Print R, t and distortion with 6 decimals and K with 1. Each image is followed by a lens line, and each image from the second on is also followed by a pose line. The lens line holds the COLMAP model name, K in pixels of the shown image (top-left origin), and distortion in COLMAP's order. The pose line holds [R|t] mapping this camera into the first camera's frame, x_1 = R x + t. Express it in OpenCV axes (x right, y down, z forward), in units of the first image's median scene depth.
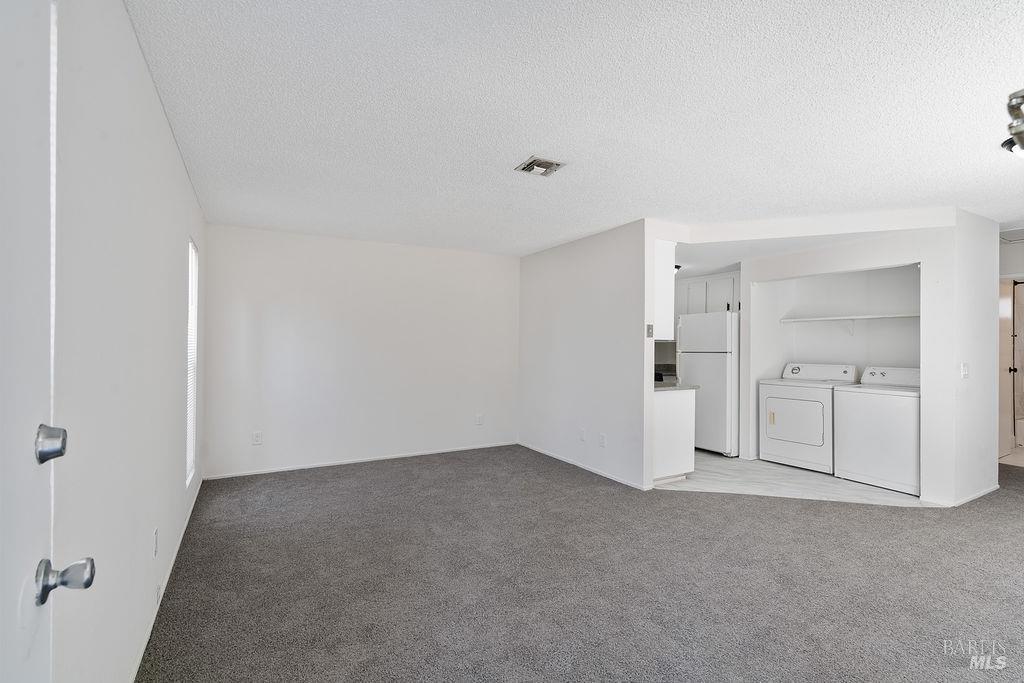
lens RADIAL K [[464.9, 0, 511.9], [0, 464.9, 338.8], [0, 0, 1]] dist [-0.004780, 0.000750]
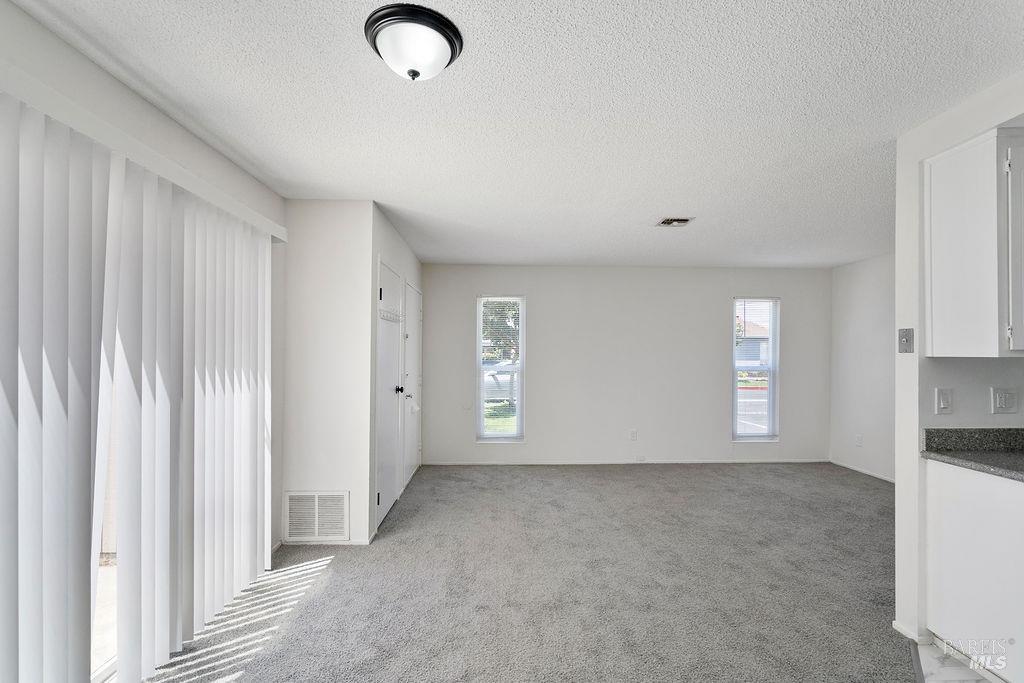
lens RADIAL K [[466.5, 0, 511.8], [0, 466.5, 352.3], [0, 0, 1]] dist [-0.008966, 0.000545]
pose [[-0.462548, -0.008646, -0.886552, 0.889995], [0.005542, 0.999905, -0.012643, 0.001214], [0.886577, -0.010762, -0.462456, 0.765804]]
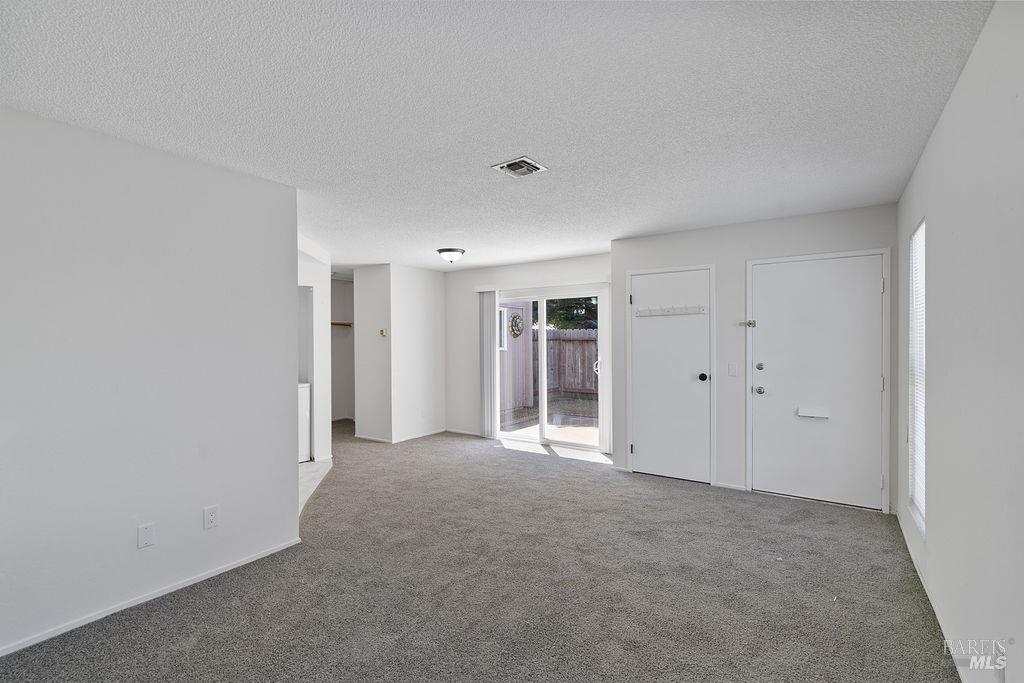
lens RADIAL K [[464.9, 0, 511.9], [0, 464.9, 338.8], [0, 0, 1]] dist [-0.004780, 0.000750]
pose [[-0.434044, 0.001118, 0.900891, -0.509057], [-0.006162, 0.999972, -0.004210, -0.010994], [-0.900870, -0.007379, -0.434025, 0.914992]]
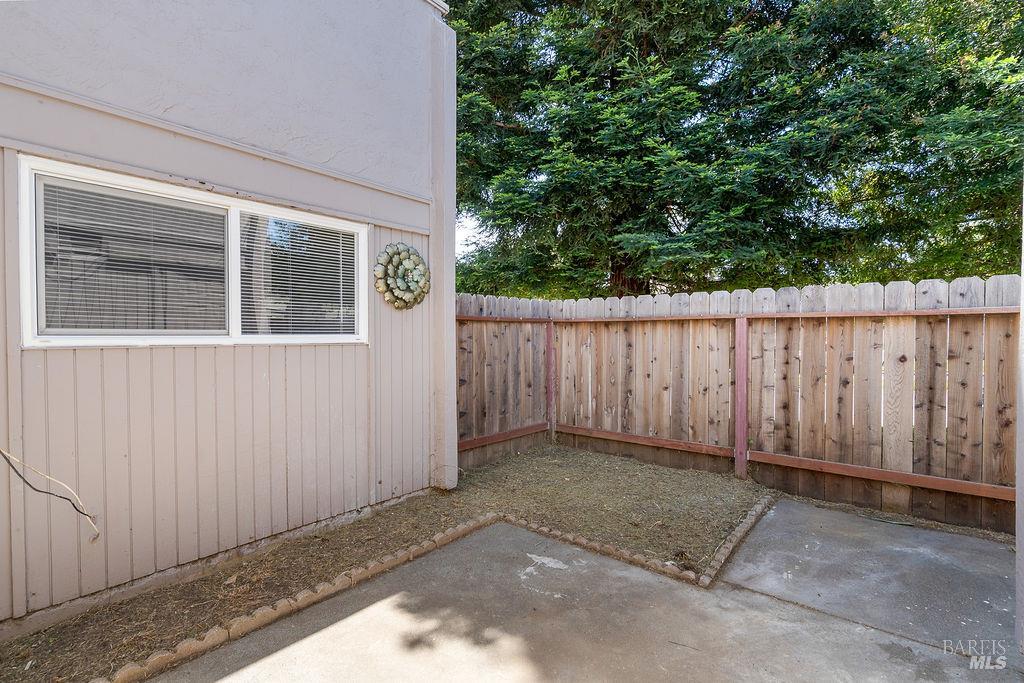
lens RADIAL K [[478.1, 0, 512.0], [0, 478.1, 341.5], [0, 0, 1]] dist [0.003473, 0.000437]
pose [[-0.358701, -0.019559, 0.933248, 0.566072], [-0.011689, 0.999796, 0.016461, 0.013676], [-0.933379, -0.005004, -0.358857, 0.095472]]
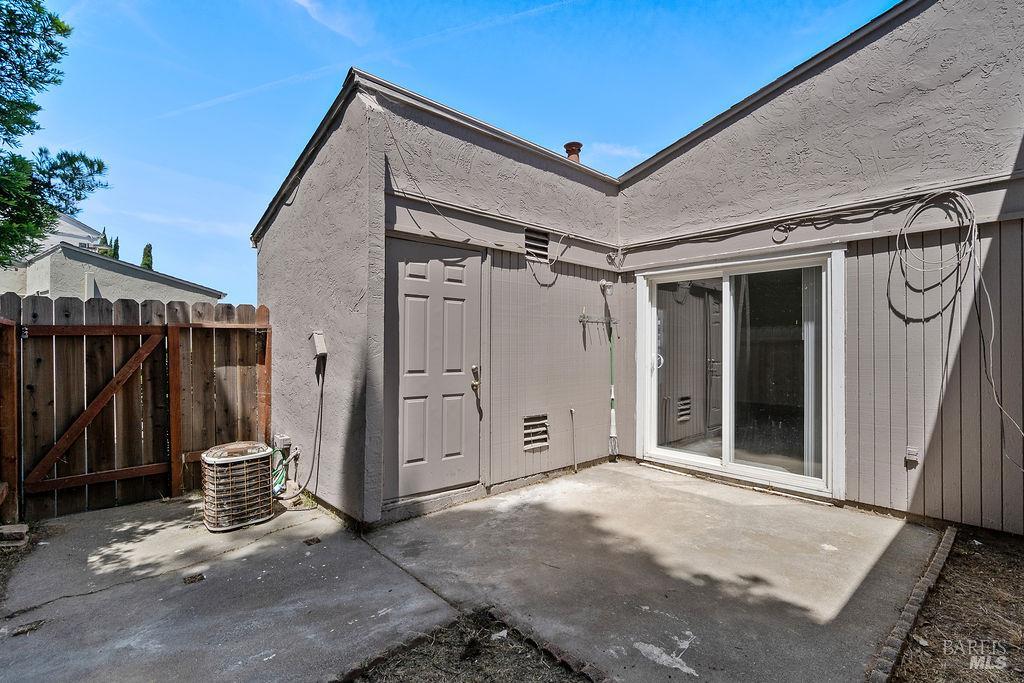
lens RADIAL K [[478.1, 0, 512.0], [0, 478.1, 341.5], [0, 0, 1]] dist [0.003473, 0.000437]
pose [[0.218203, -0.013236, -0.975814, 1.572876], [0.013822, 0.999850, -0.010472, 0.015487], [0.975805, -0.011202, 0.218353, -0.424079]]
